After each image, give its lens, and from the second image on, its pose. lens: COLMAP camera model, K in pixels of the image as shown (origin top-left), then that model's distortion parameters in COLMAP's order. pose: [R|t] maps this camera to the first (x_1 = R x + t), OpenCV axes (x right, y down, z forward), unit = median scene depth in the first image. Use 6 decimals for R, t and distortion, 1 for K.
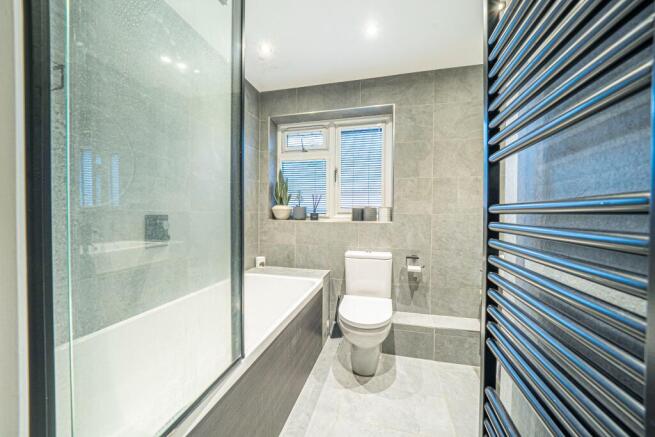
lens RADIAL K [[250.0, 0, 328.1], [0, 250.0, 216.8], [0, 0, 1]] dist [-0.002349, -0.000045]
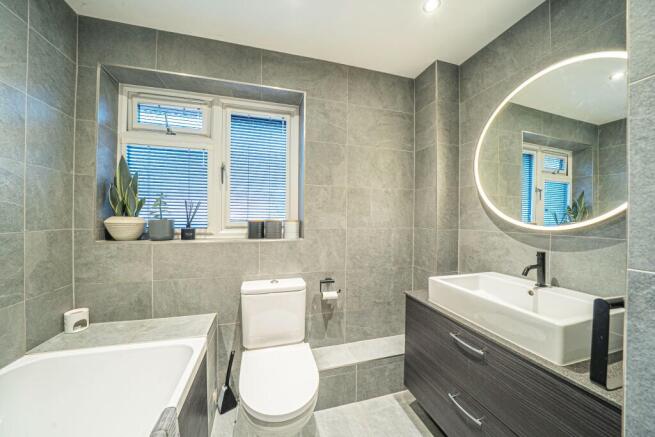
lens RADIAL K [[221.7, 0, 323.2], [0, 221.7, 219.0], [0, 0, 1]] dist [-0.021621, 0.000248]
pose [[0.870119, -0.002596, 0.492834, -0.033080], [0.004008, 0.999990, -0.001810, -0.040510], [-0.492825, 0.003550, 0.870121, 0.343190]]
